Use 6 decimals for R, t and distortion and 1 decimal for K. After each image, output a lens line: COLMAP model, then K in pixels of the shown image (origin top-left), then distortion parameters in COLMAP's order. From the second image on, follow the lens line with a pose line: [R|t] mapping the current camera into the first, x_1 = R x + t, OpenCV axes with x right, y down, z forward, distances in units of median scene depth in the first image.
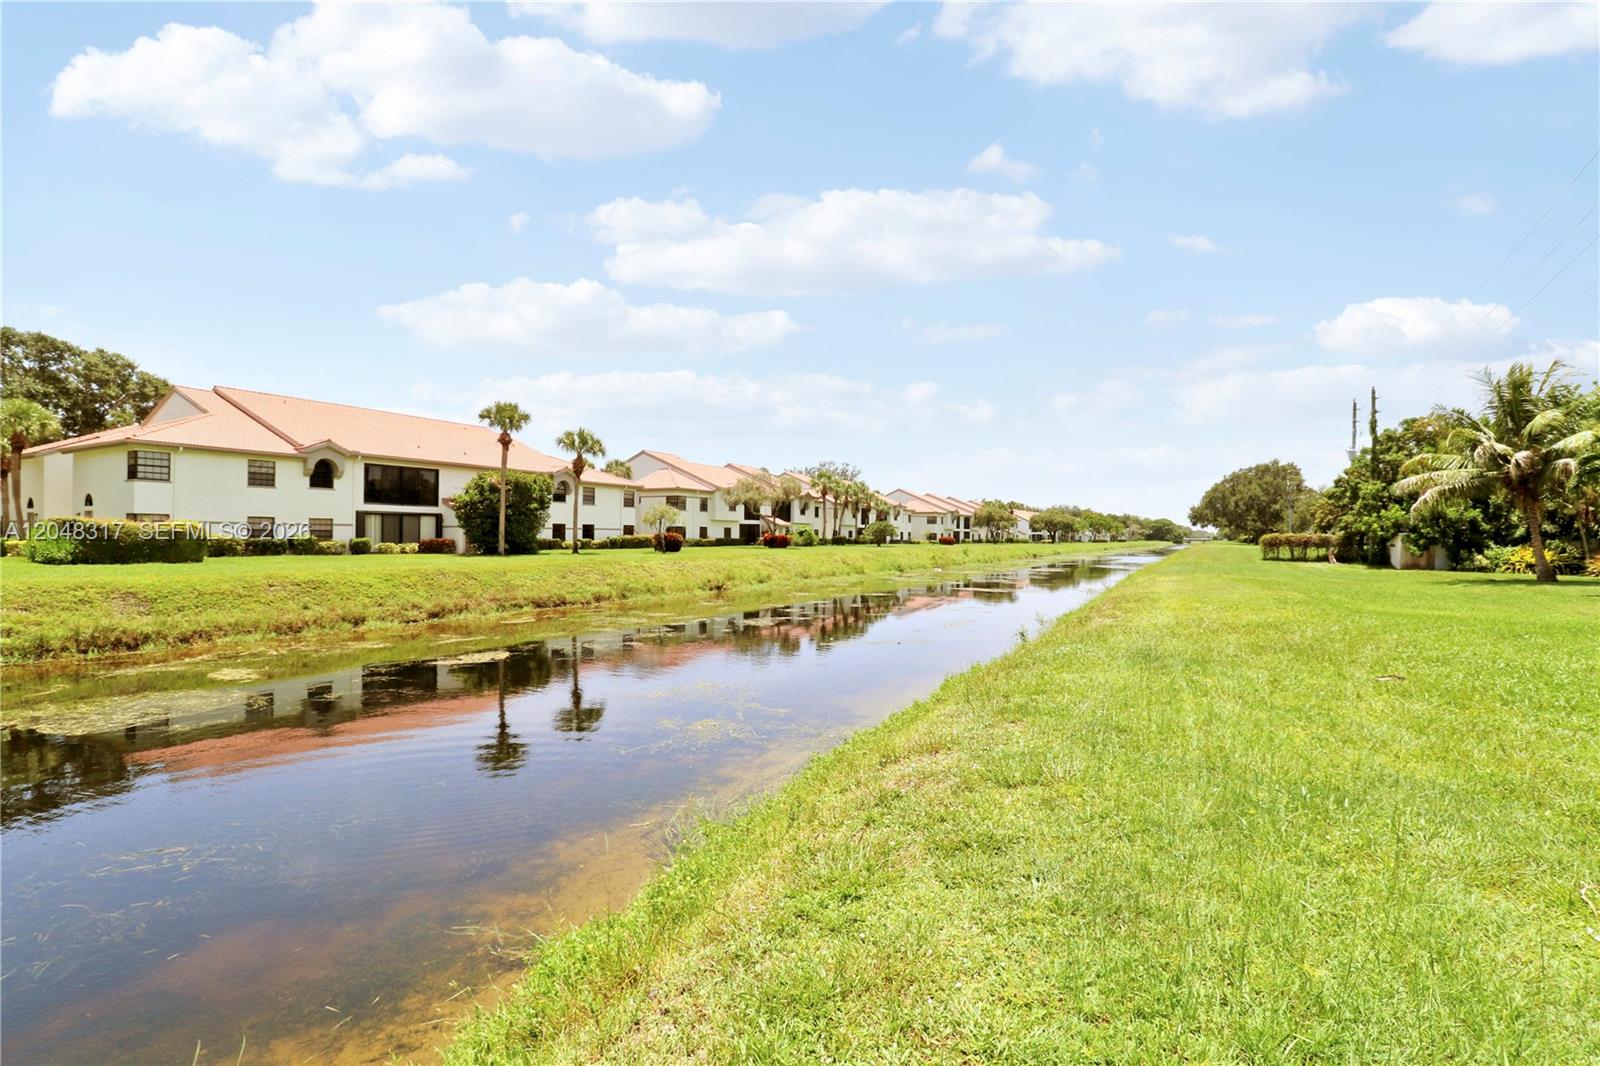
lens RADIAL K [[764.1, 0, 811.4], [0, 764.1, 539.7], [0, 0, 1]] dist [-0.018444, -0.002606]
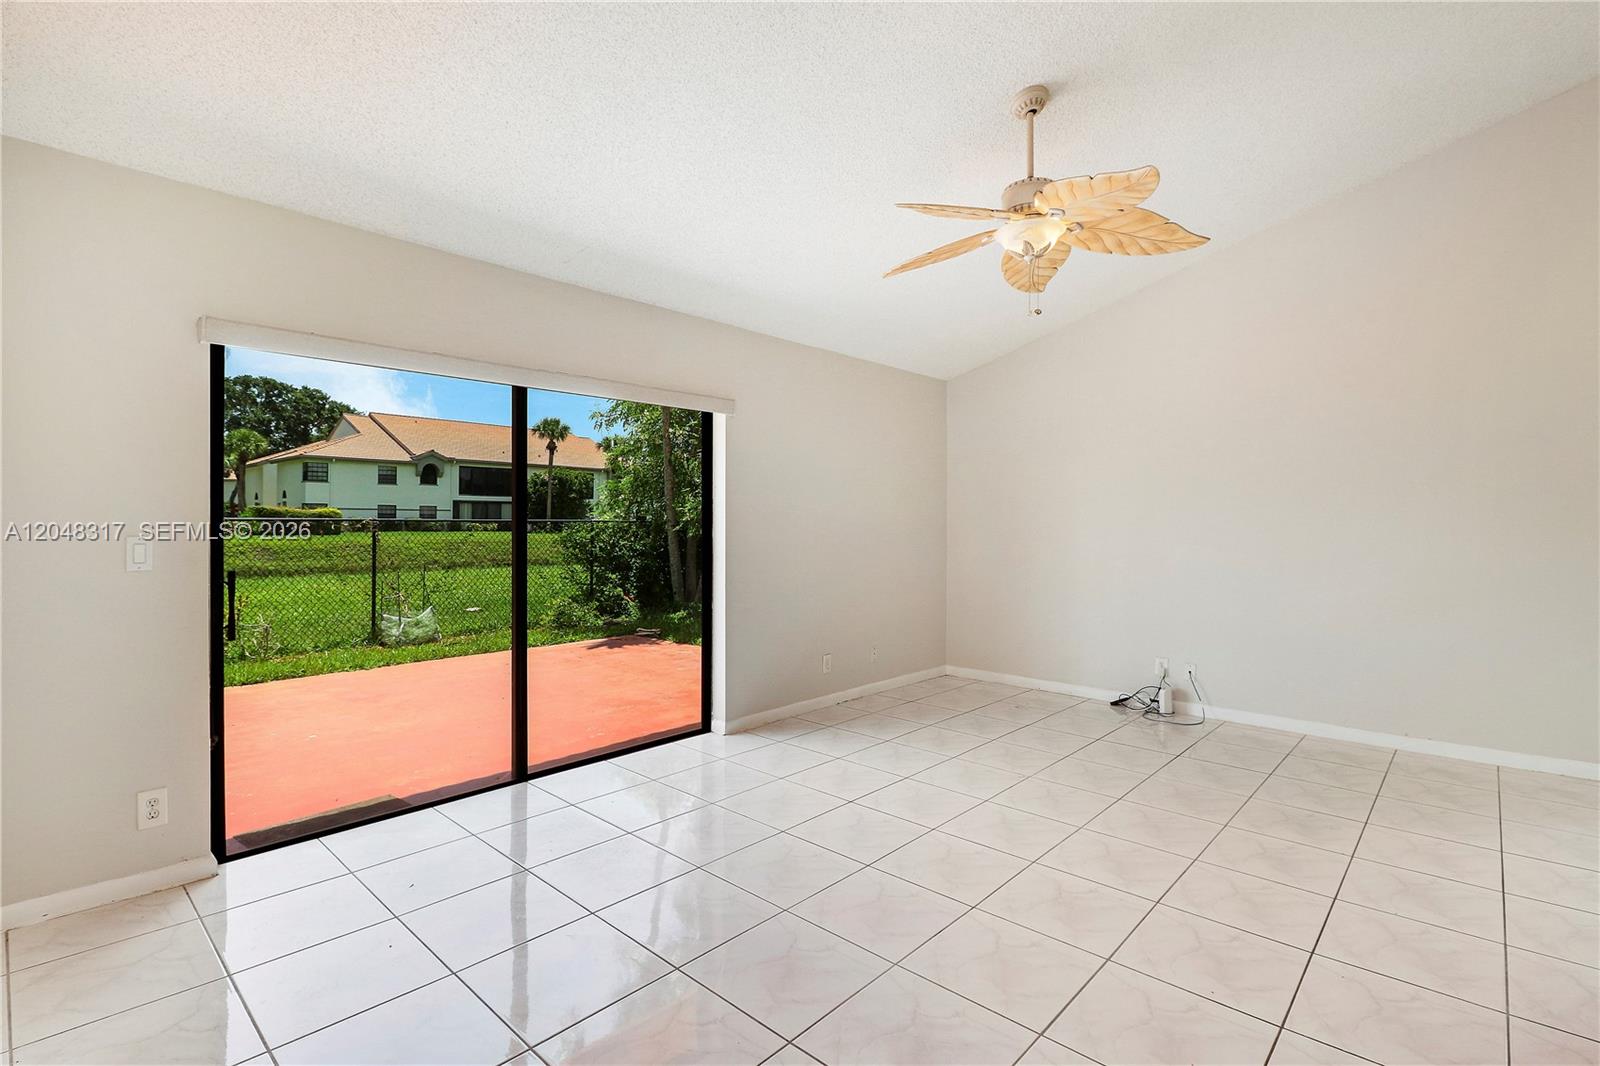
lens RADIAL K [[760.9, 0, 808.7], [0, 760.9, 528.9], [0, 0, 1]] dist [-0.009440, -0.002273]
pose [[0.975117, 0.003038, -0.221670, 0.355660], [-0.001082, 0.999959, 0.008946, 0.001999], [0.221688, -0.008483, 0.975081, -0.226146]]
